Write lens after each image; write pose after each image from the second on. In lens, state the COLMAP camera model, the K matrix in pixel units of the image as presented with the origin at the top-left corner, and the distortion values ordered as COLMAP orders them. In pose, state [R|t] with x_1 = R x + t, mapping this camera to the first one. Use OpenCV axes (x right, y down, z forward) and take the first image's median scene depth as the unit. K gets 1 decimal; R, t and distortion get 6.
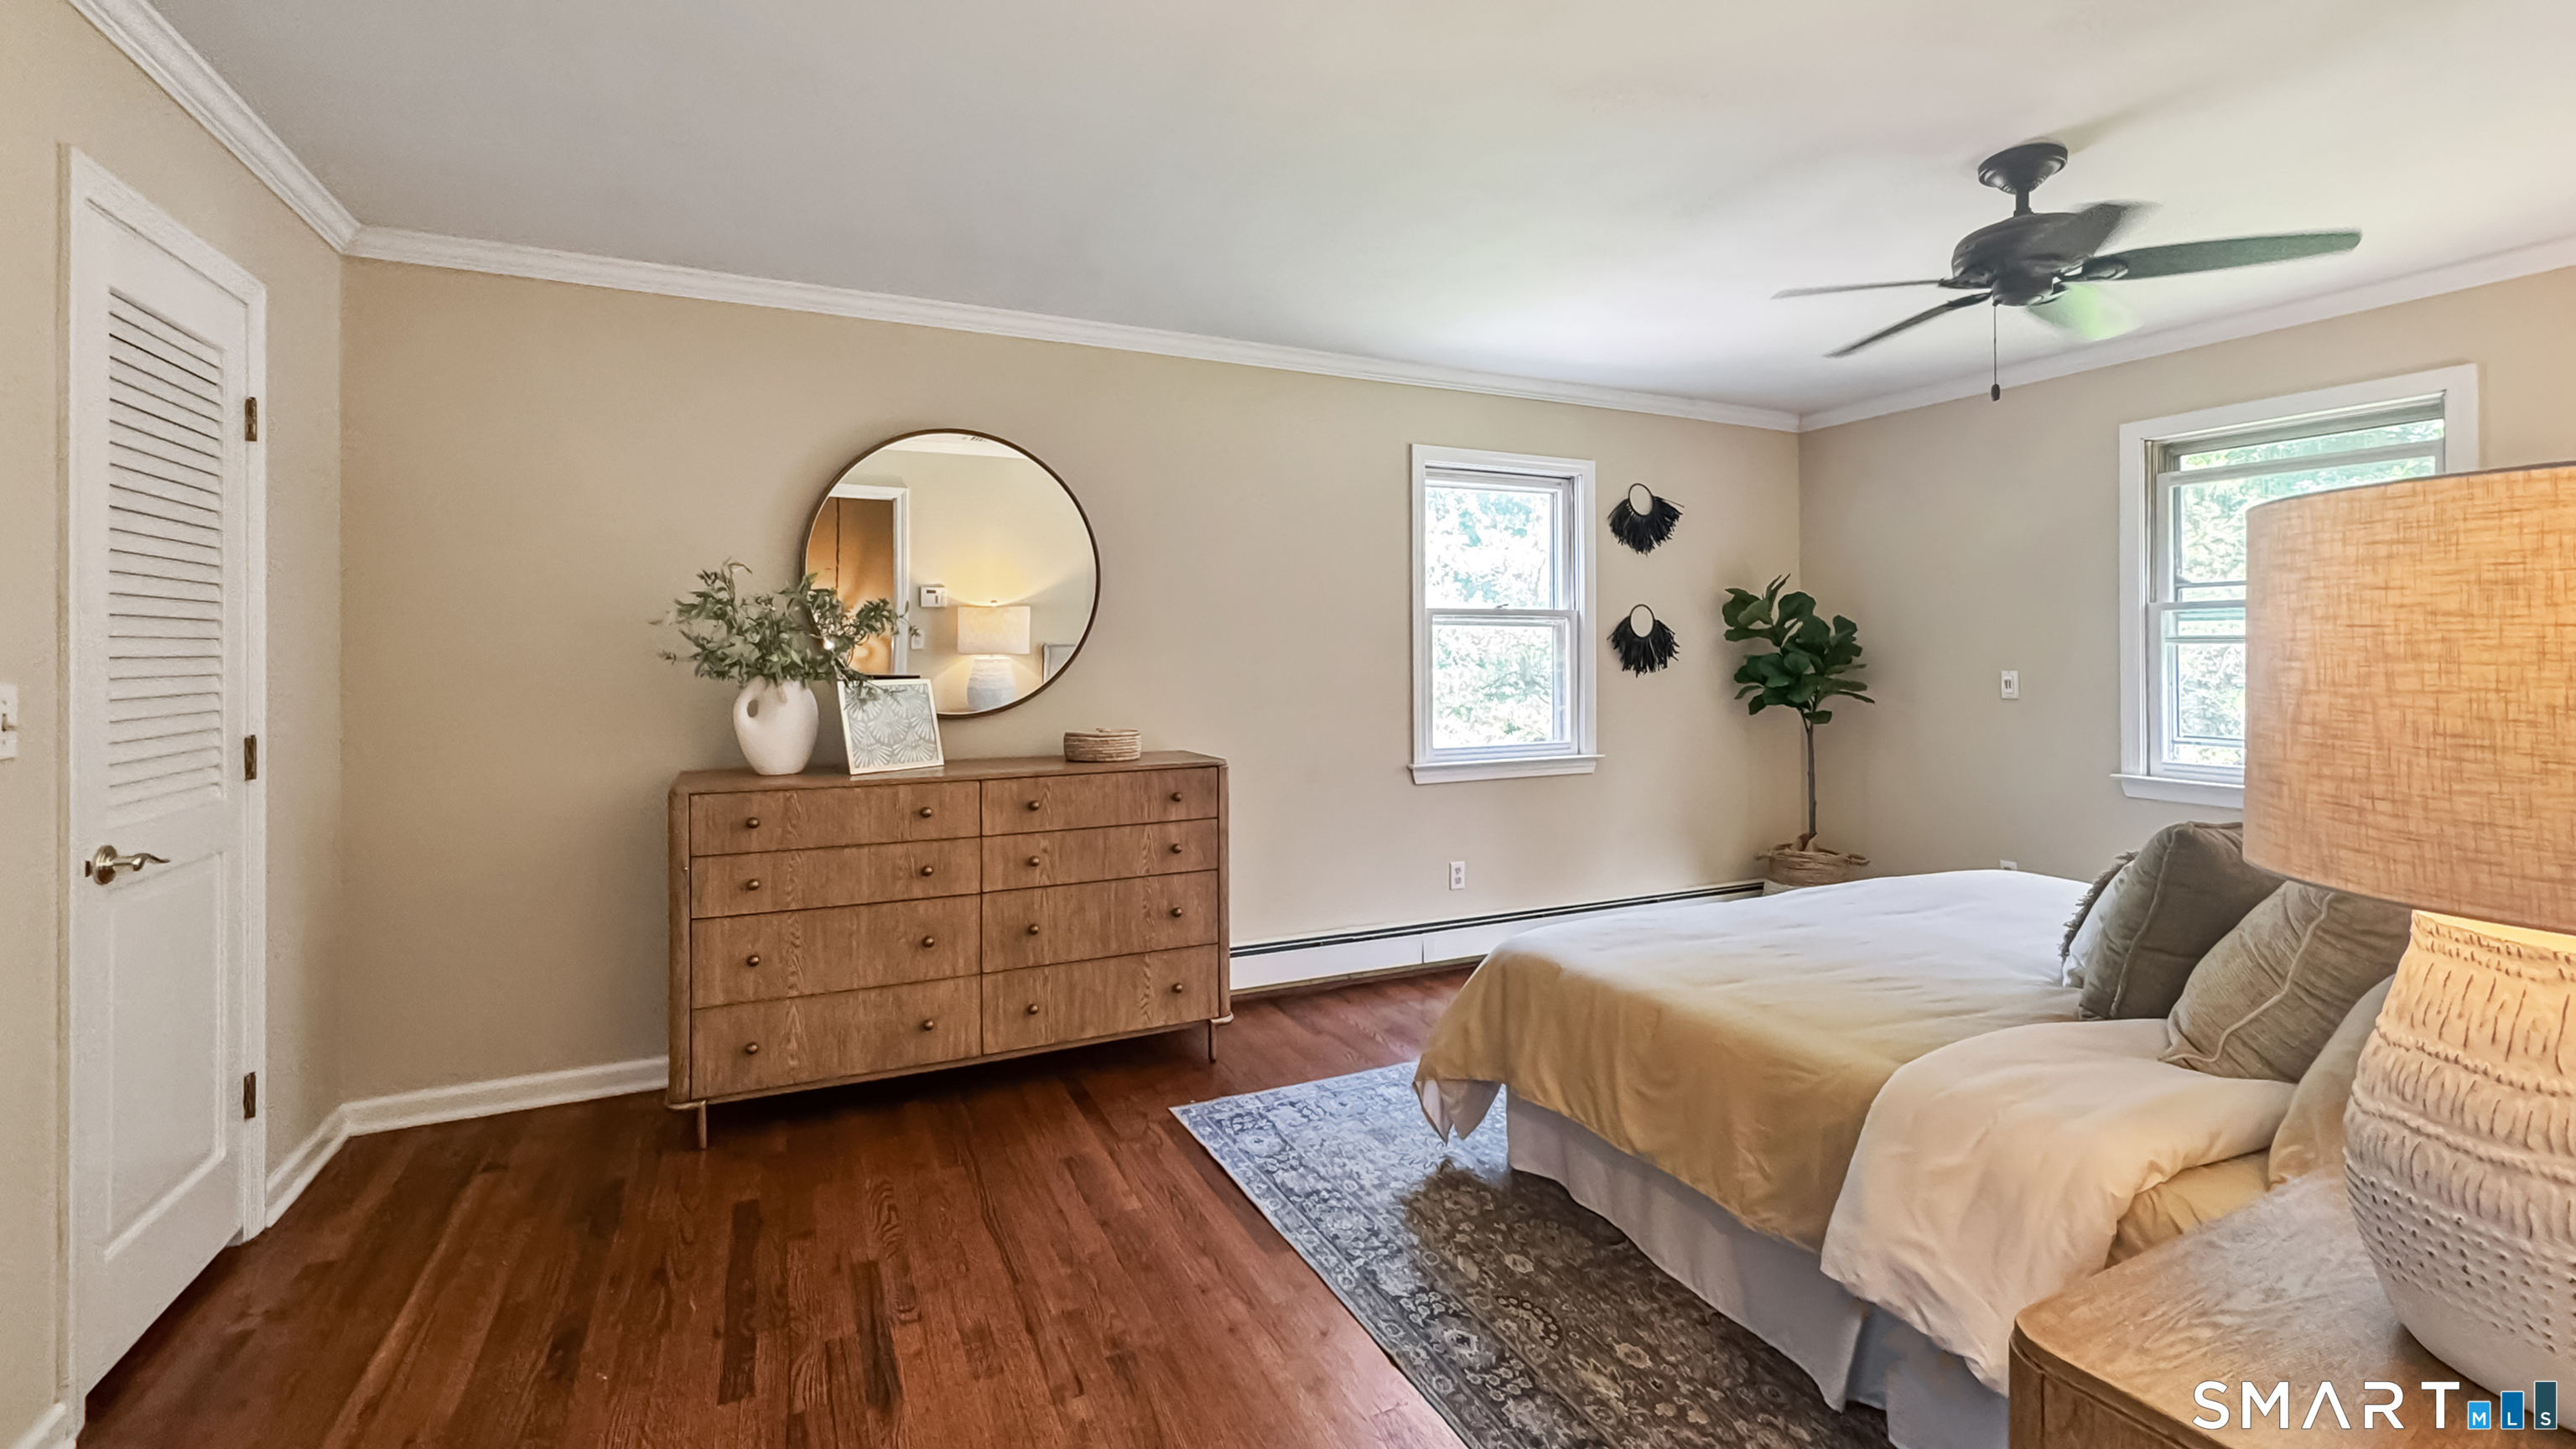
lens RADIAL K [[1072.9, 0, 1284.7], [0, 1072.9, 720.4], [0, 0, 1]] dist [-0.013095, -0.000136]
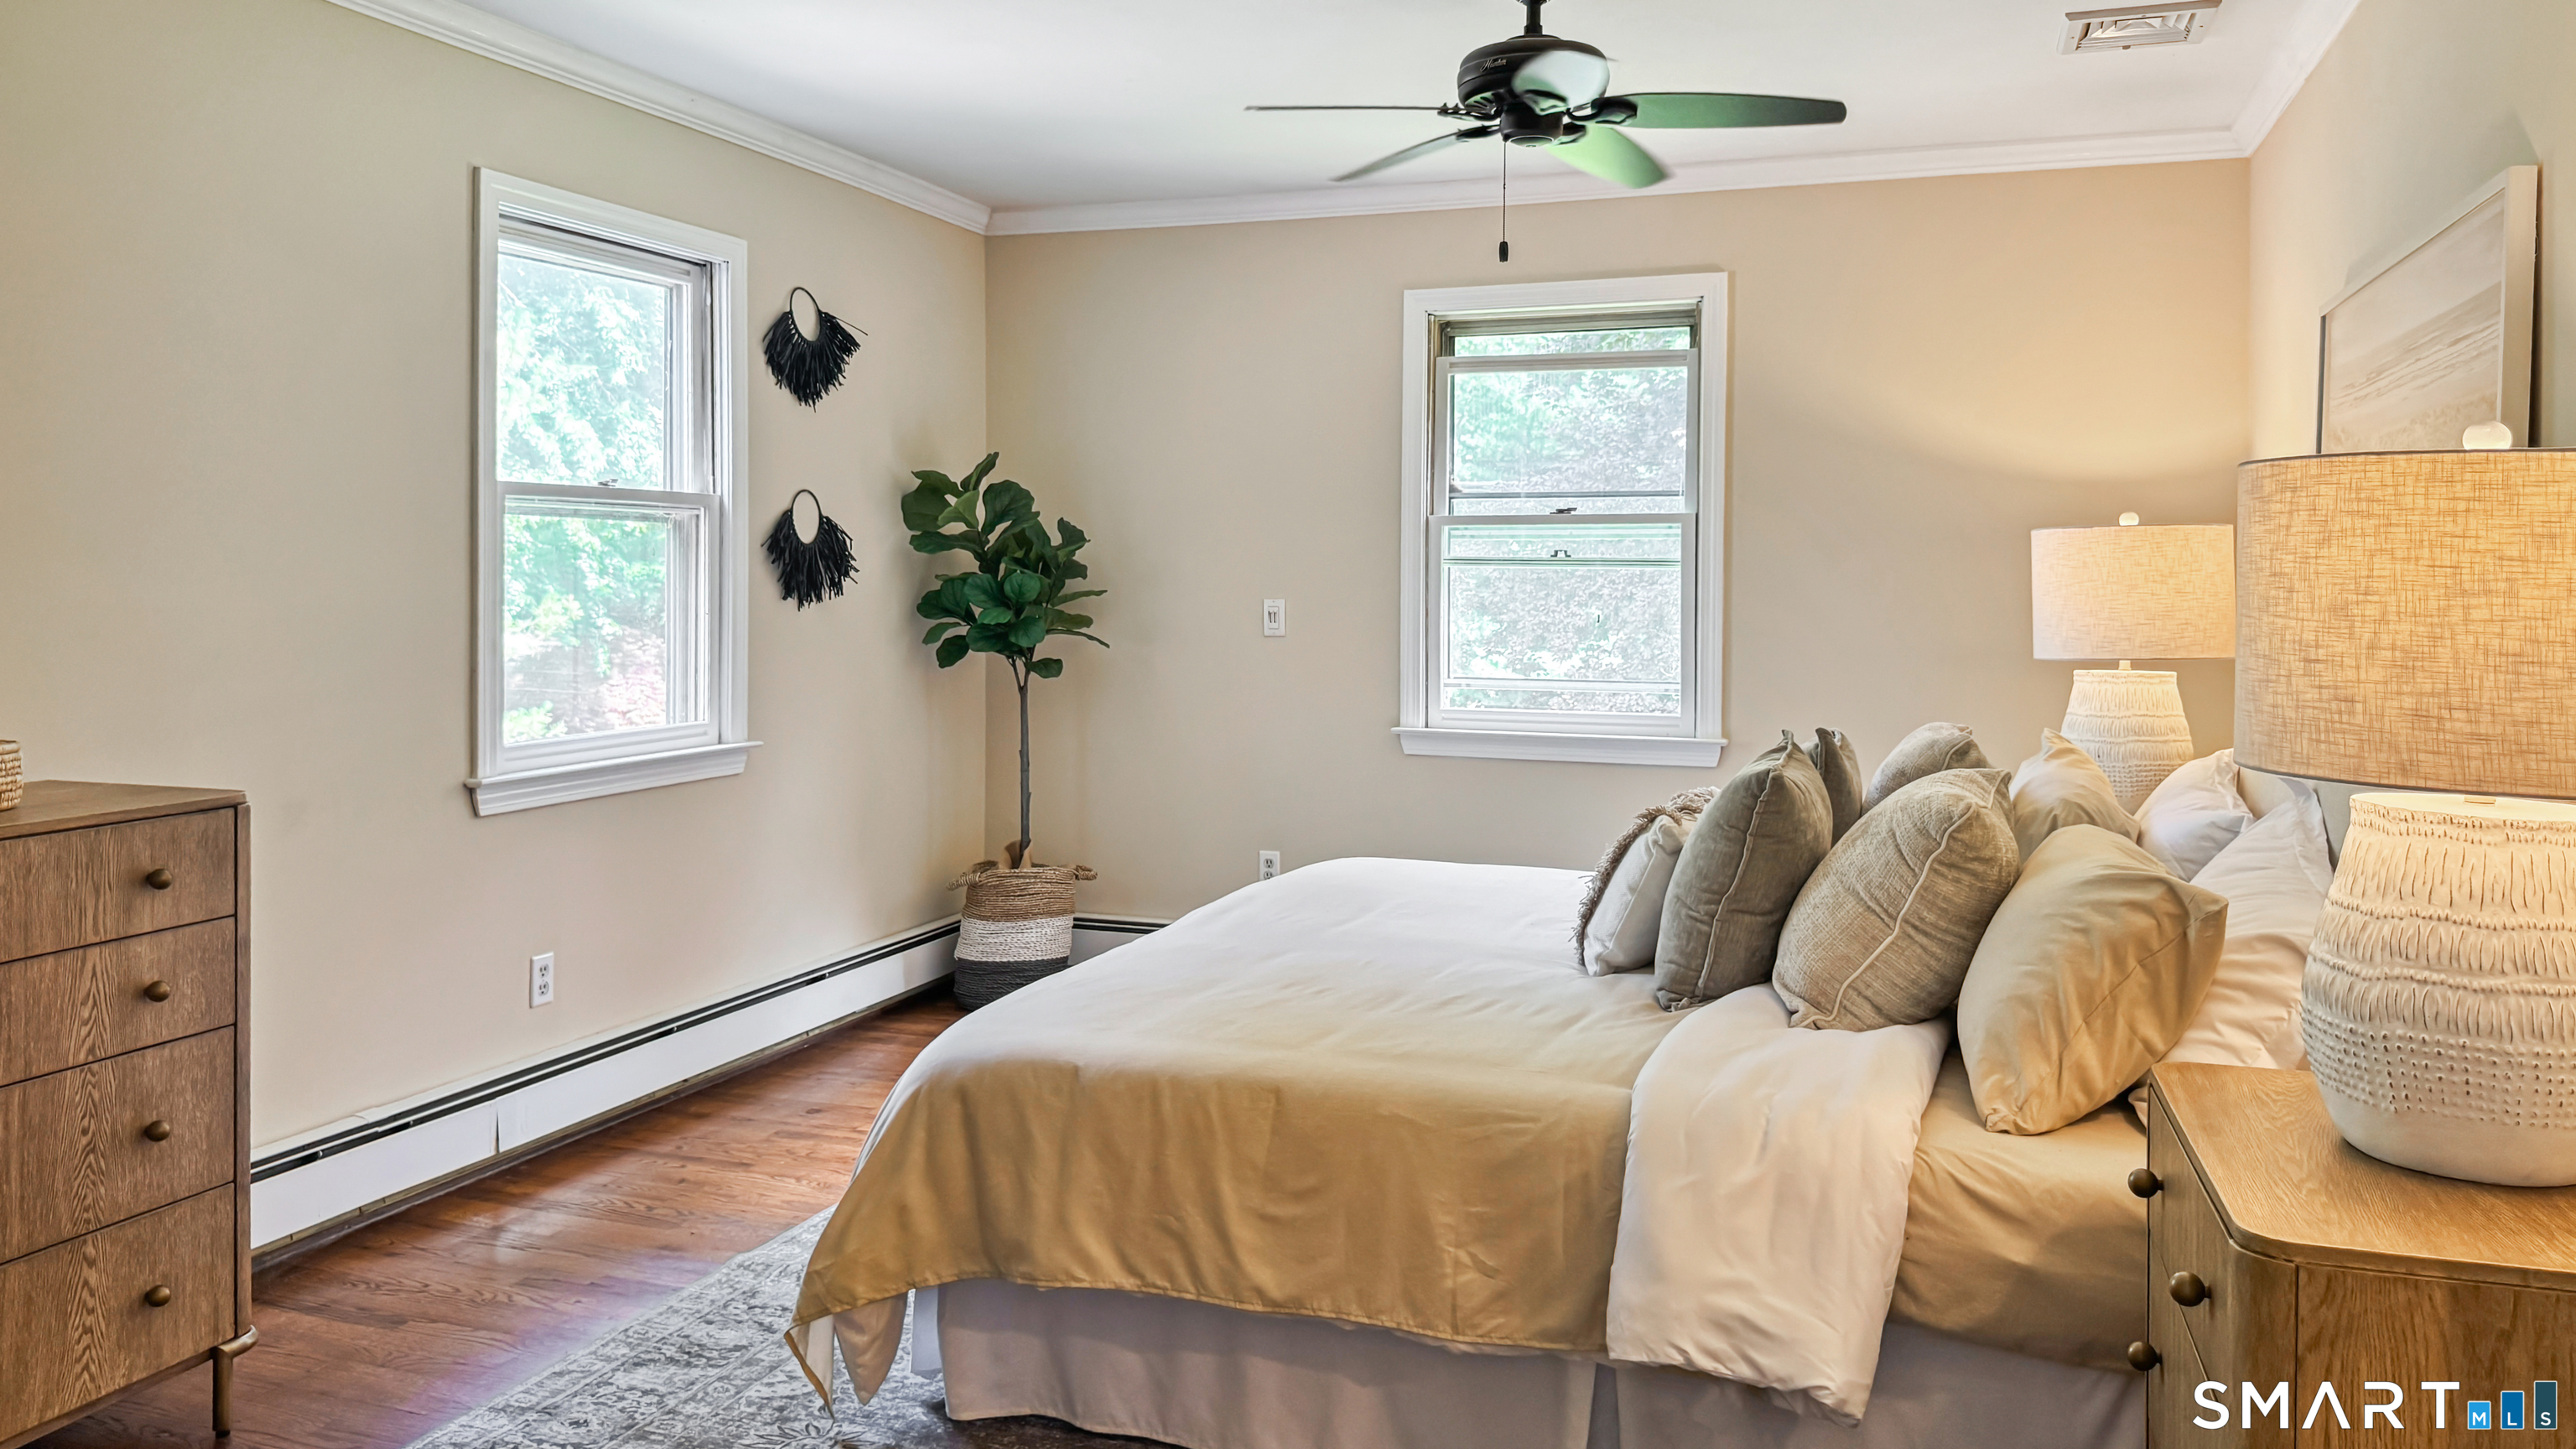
lens RADIAL K [[1840.2, 0, 1303.7], [0, 1840.2, 703.5], [0, 0, 1]] dist [0.065523, -0.109830]
pose [[0.701402, -0.041336, 0.711566, -0.376527], [0.033229, 0.999128, 0.025286, -0.007950], [-0.711991, 0.005909, 0.702164, 0.116443]]
